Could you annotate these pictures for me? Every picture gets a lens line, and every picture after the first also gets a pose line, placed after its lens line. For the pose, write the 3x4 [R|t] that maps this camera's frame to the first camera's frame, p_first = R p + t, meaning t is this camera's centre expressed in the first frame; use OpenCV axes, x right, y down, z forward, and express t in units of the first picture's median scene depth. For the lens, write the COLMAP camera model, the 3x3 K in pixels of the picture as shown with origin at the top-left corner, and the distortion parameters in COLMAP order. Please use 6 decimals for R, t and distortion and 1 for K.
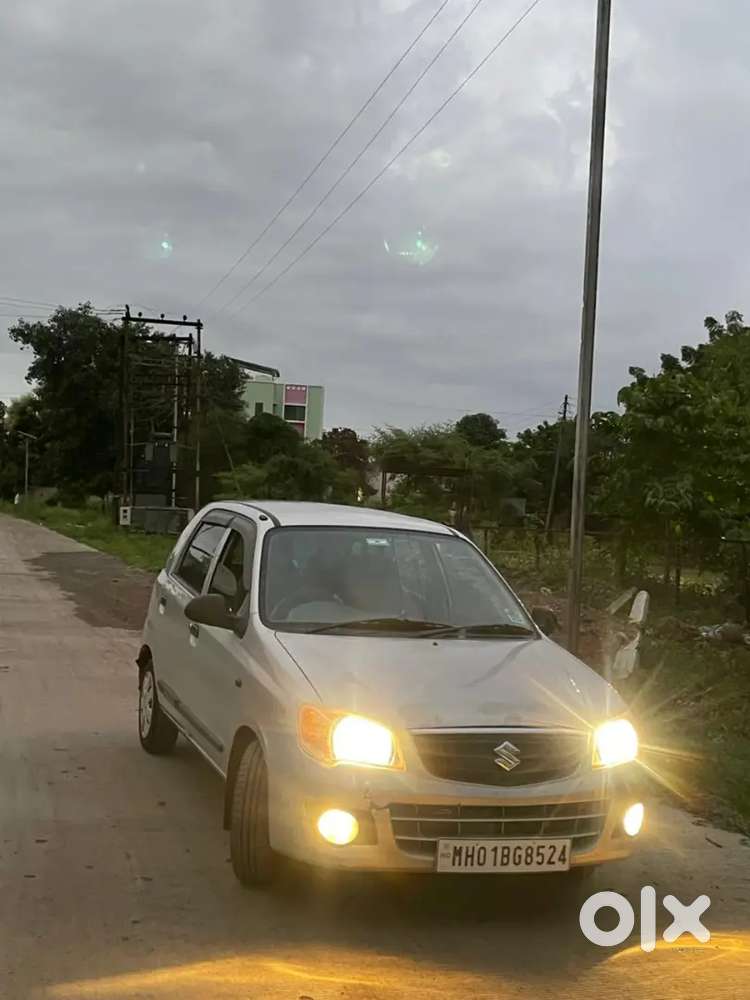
lens RADIAL K [[1191.0, 0, 375.0], [0, 1191.0, 500.0], [0, 0, 1]] dist [0.012883, 0.012932]
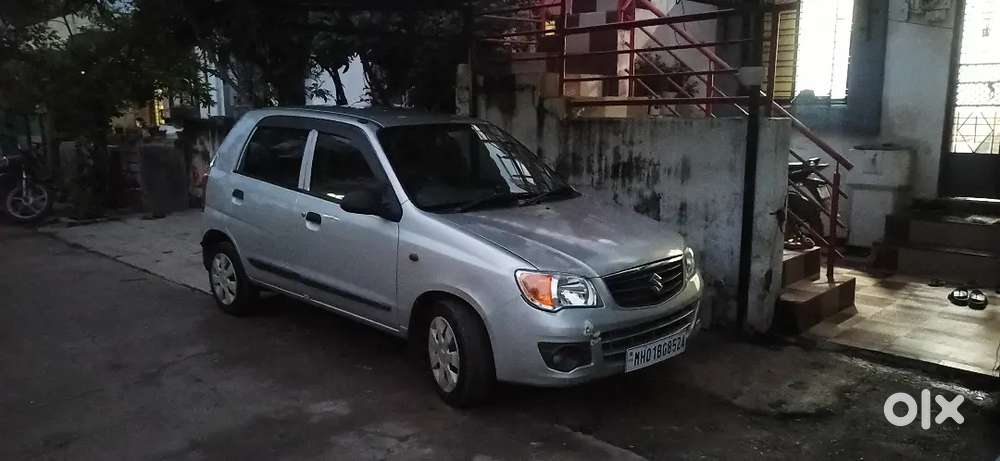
lens RADIAL K [[740.1, 0, 498.4], [0, 740.1, 216.2], [0, 0, 1]] dist [0.030308, -0.001138]
pose [[0.896059, -0.128146, 0.425037, -0.364214], [0.049709, 0.980373, 0.190781, -0.035515], [-0.441143, -0.149822, 0.884842, 0.273599]]
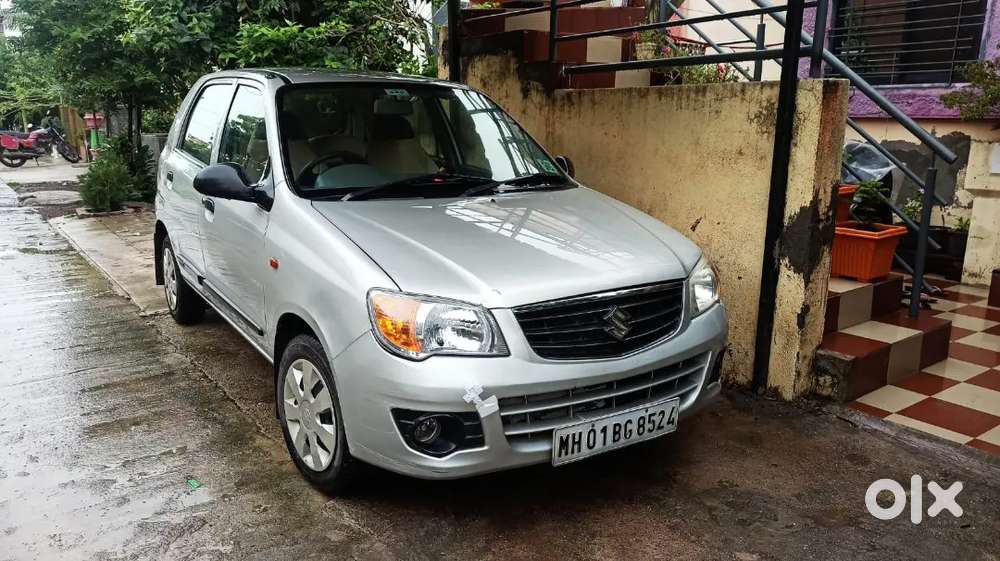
lens RADIAL K [[738.0, 0, 513.8], [0, 738.0, 286.3], [0, 0, 1]] dist [0.005116, 0.000739]
pose [[0.966856, -0.108048, 0.231331, -0.072281], [0.047241, 0.966104, 0.253794, 0.041510], [-0.250912, -0.234454, 0.939188, 0.450076]]
